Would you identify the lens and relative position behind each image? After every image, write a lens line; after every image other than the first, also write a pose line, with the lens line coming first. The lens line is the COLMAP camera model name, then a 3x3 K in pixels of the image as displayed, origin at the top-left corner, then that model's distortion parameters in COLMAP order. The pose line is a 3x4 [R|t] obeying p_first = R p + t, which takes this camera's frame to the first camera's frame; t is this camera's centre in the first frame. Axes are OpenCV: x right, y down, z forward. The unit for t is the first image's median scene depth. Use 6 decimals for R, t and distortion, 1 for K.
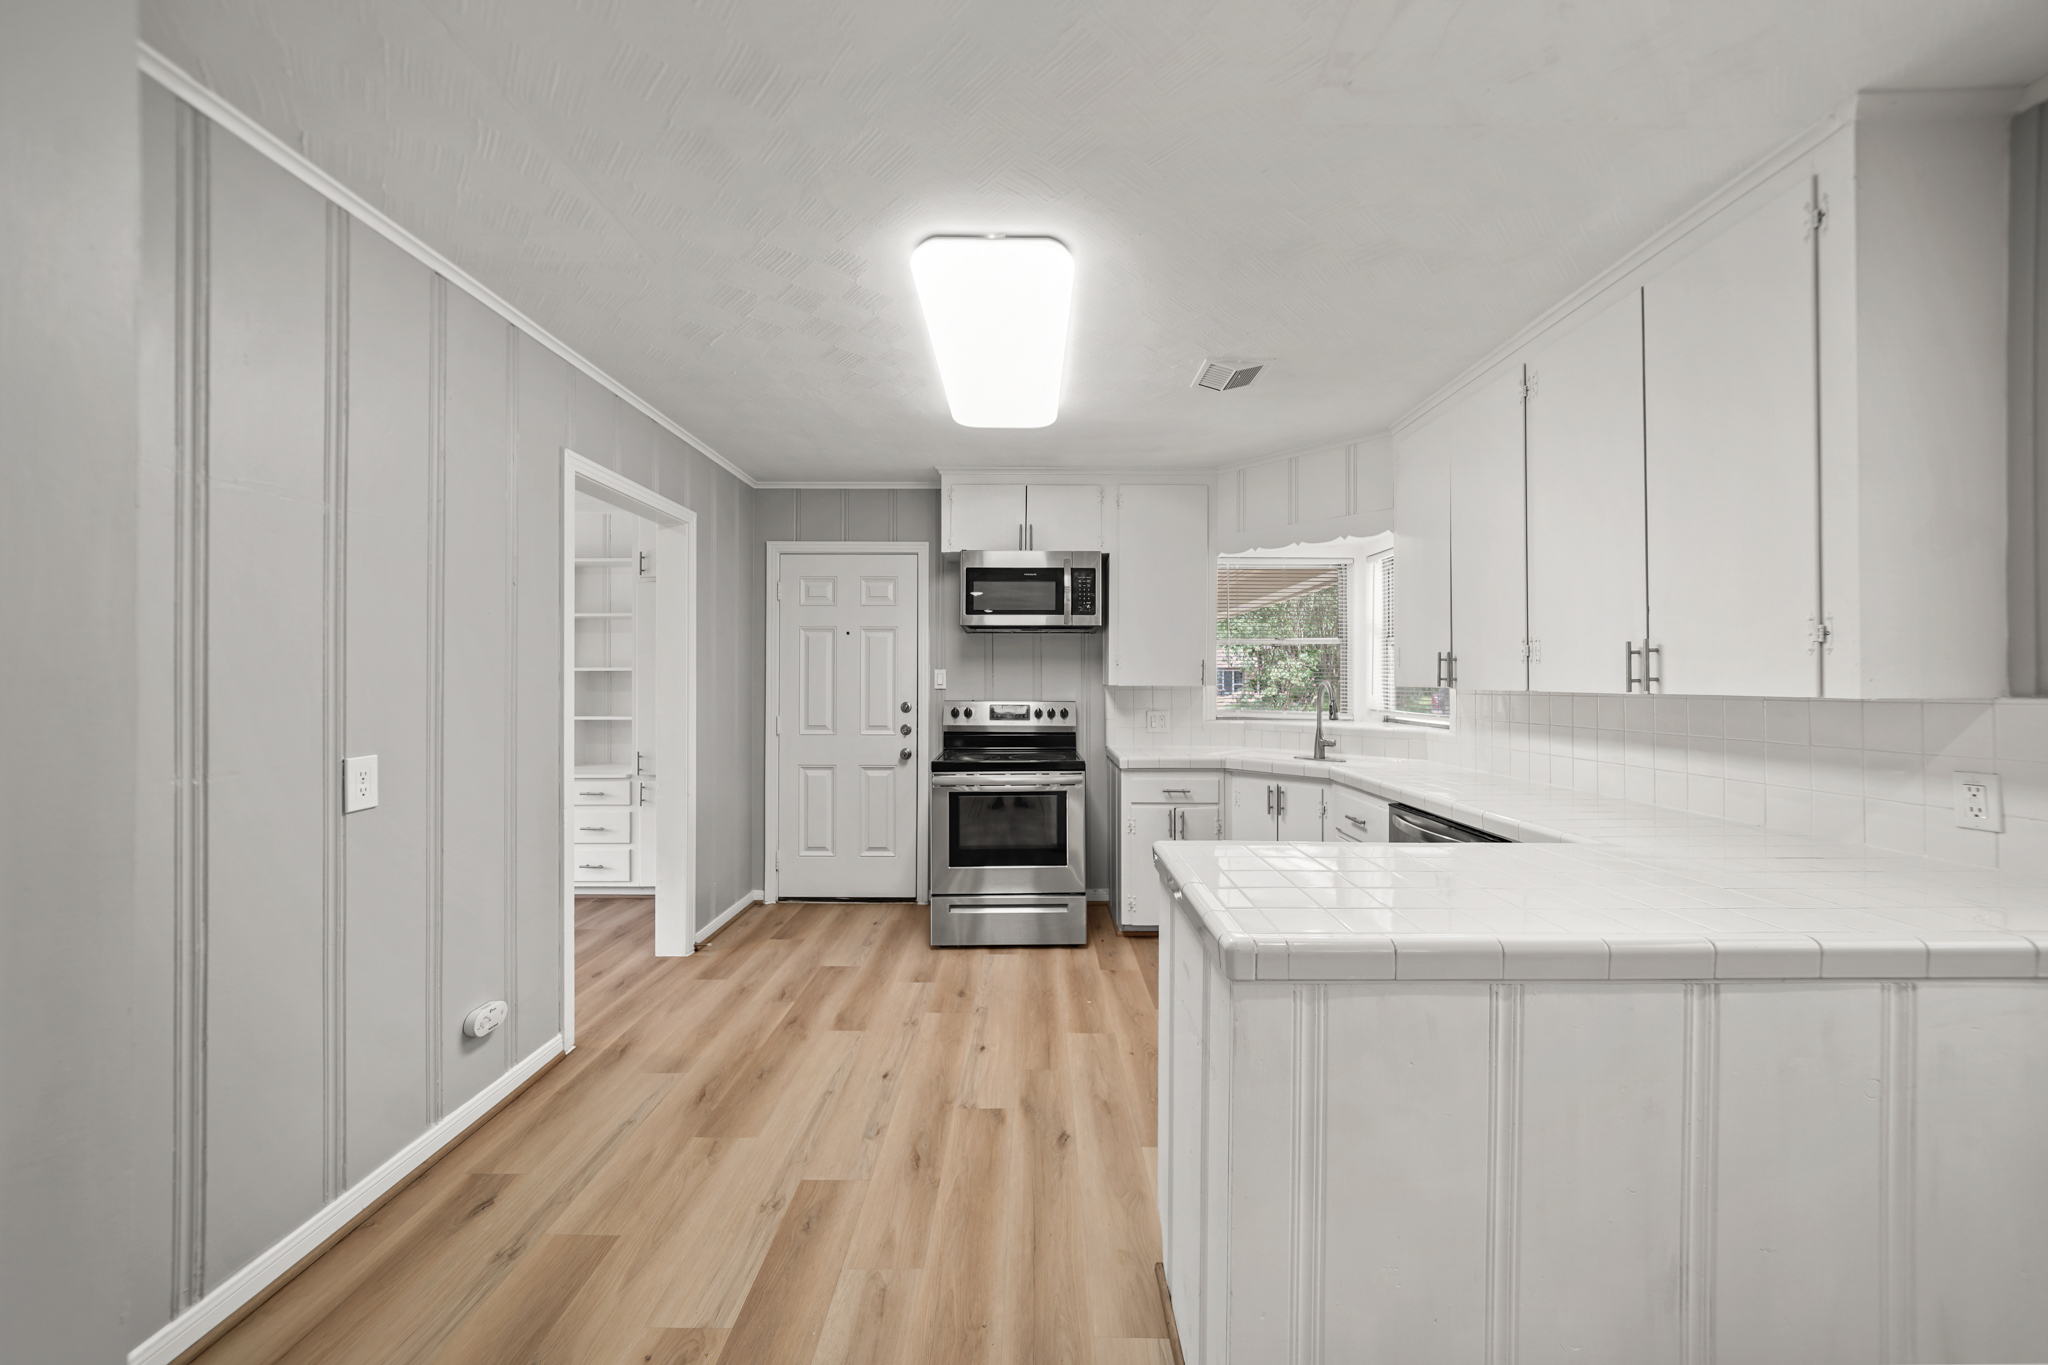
lens RADIAL K [[704.6, 0, 1032.0], [0, 704.6, 685.4], [0, 0, 1]] dist [-0.001131, 0.000152]
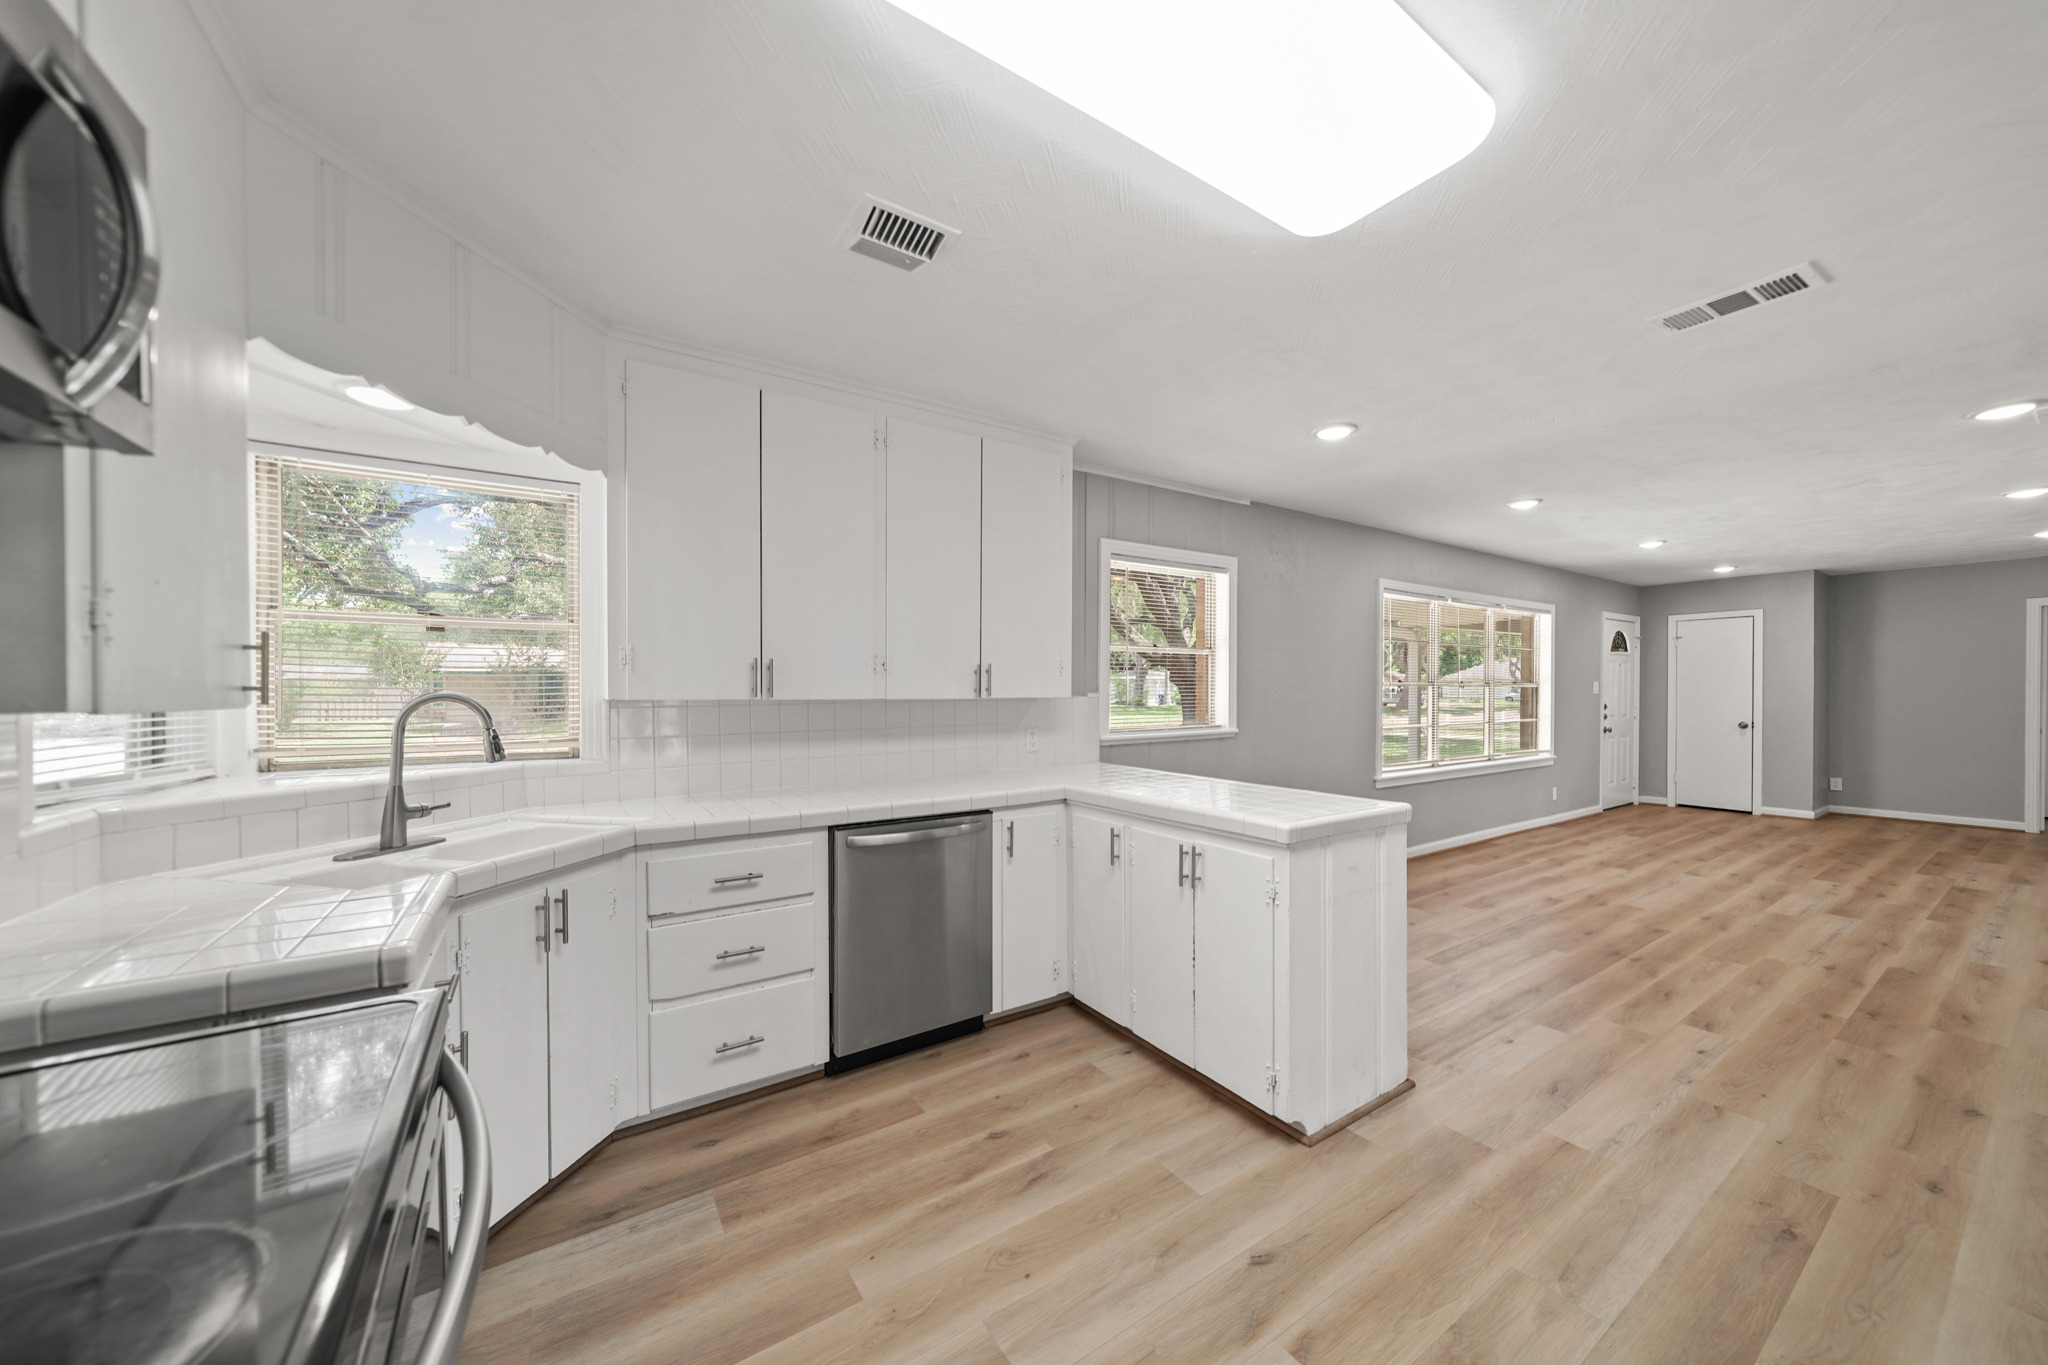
lens RADIAL K [[704.6, 0, 1032.0], [0, 704.6, 685.4], [0, 0, 1]] dist [-0.001131, 0.000152]
pose [[-0.548750, 0.001376, 0.835985, -0.263356], [0.003148, 0.999995, 0.000420, -0.008740], [-0.835981, 0.002862, -0.548751, 0.897506]]
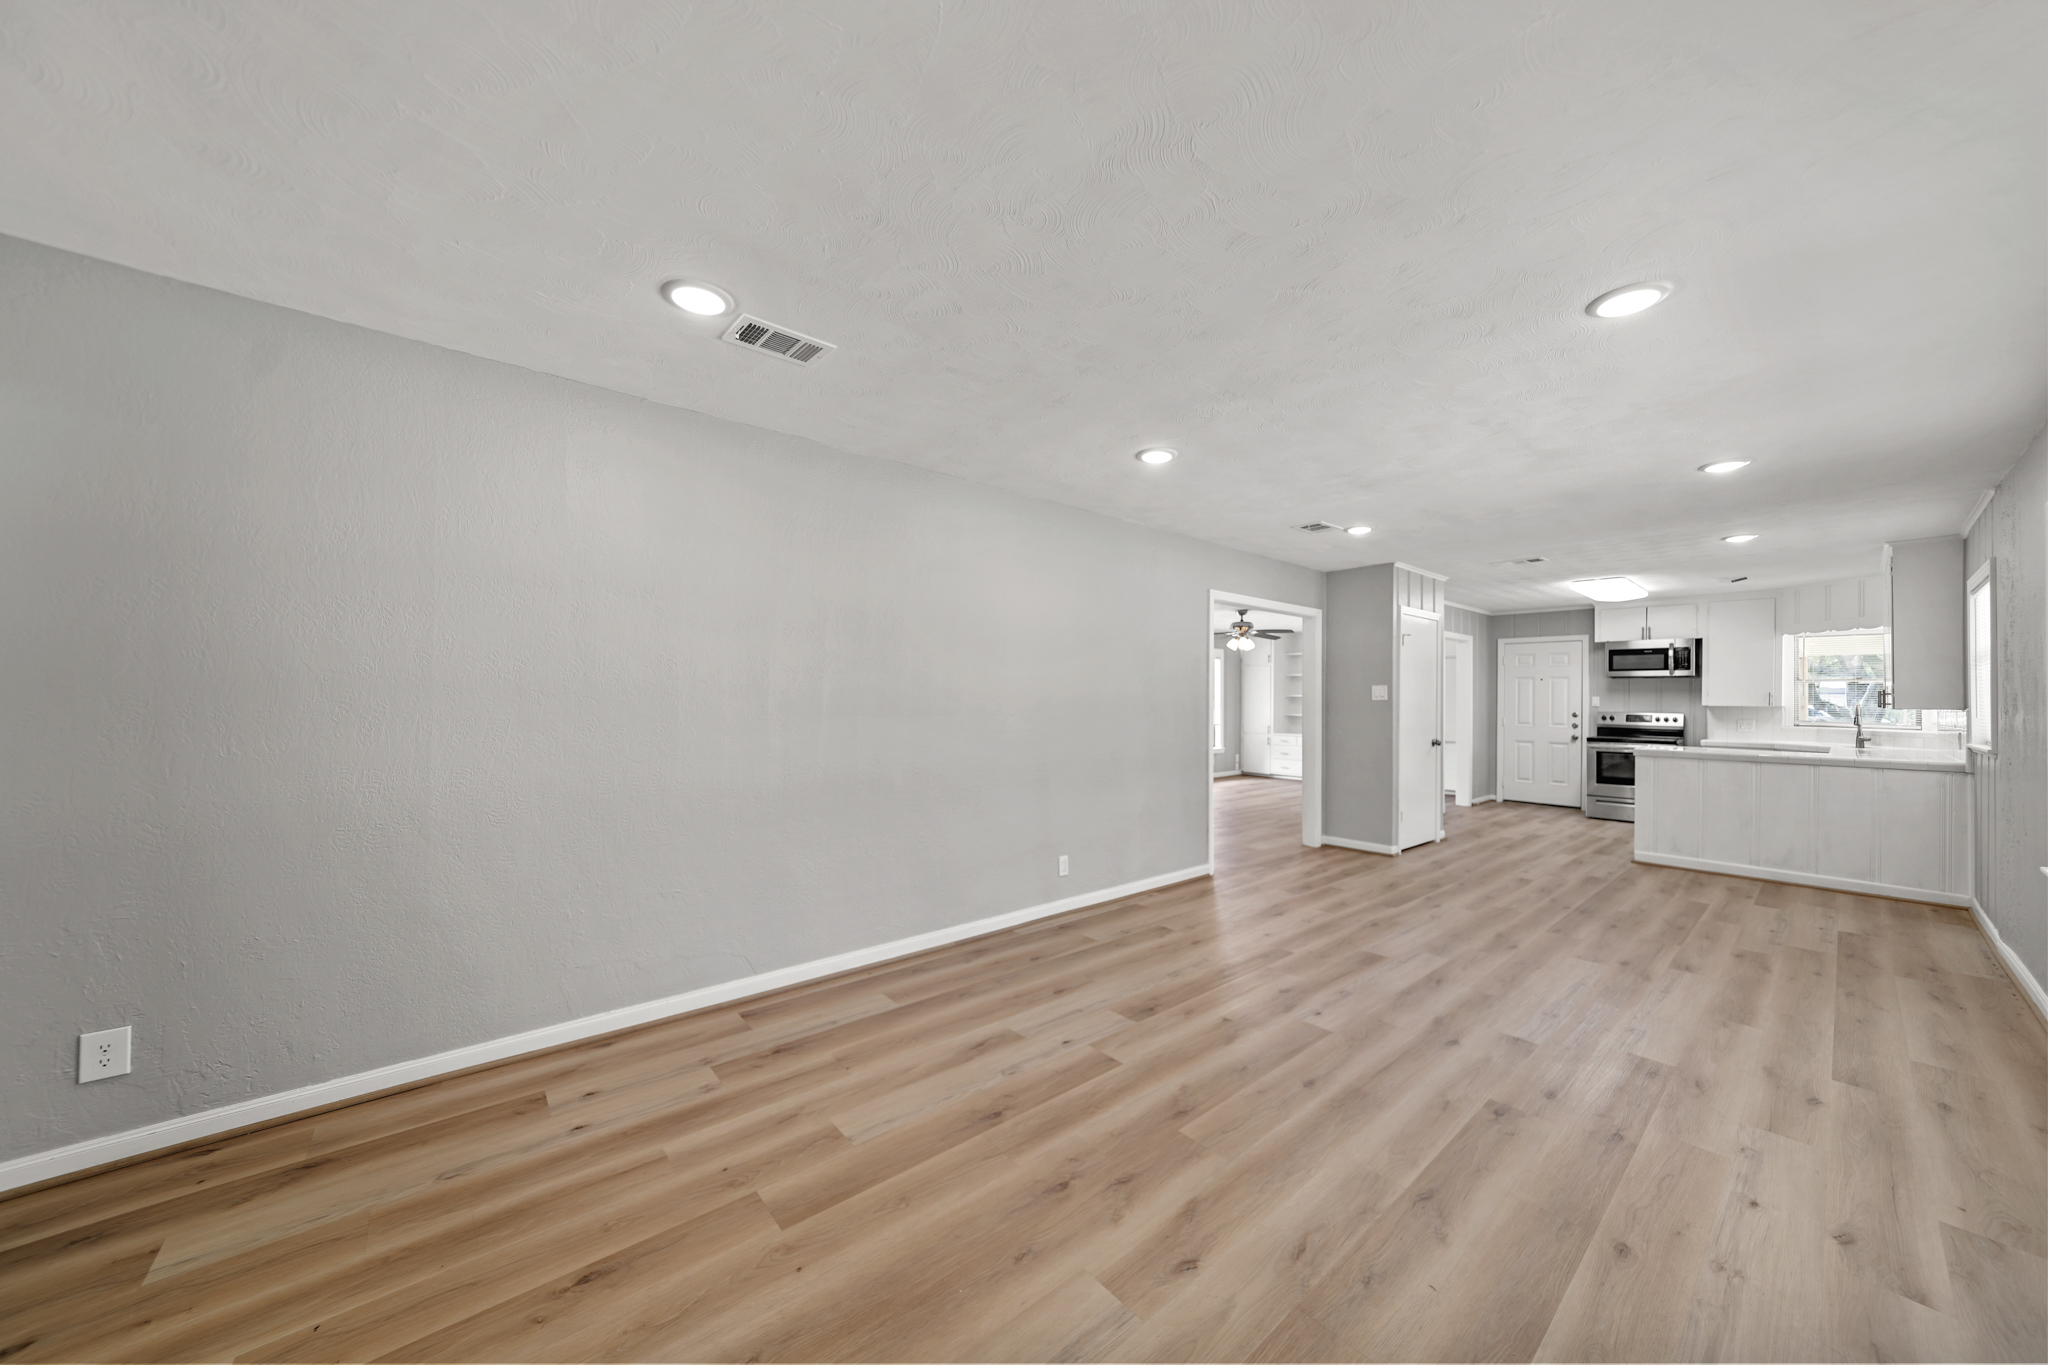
lens RADIAL K [[704.6, 0, 1032.0], [0, 704.6, 685.4], [0, 0, 1]] dist [-0.001131, 0.000152]
pose [[0.653277, -0.006686, -0.757089, 0.376529], [-0.013980, 0.999684, -0.020891, 0.010571], [0.756990, 0.024232, 0.652977, -1.701190]]
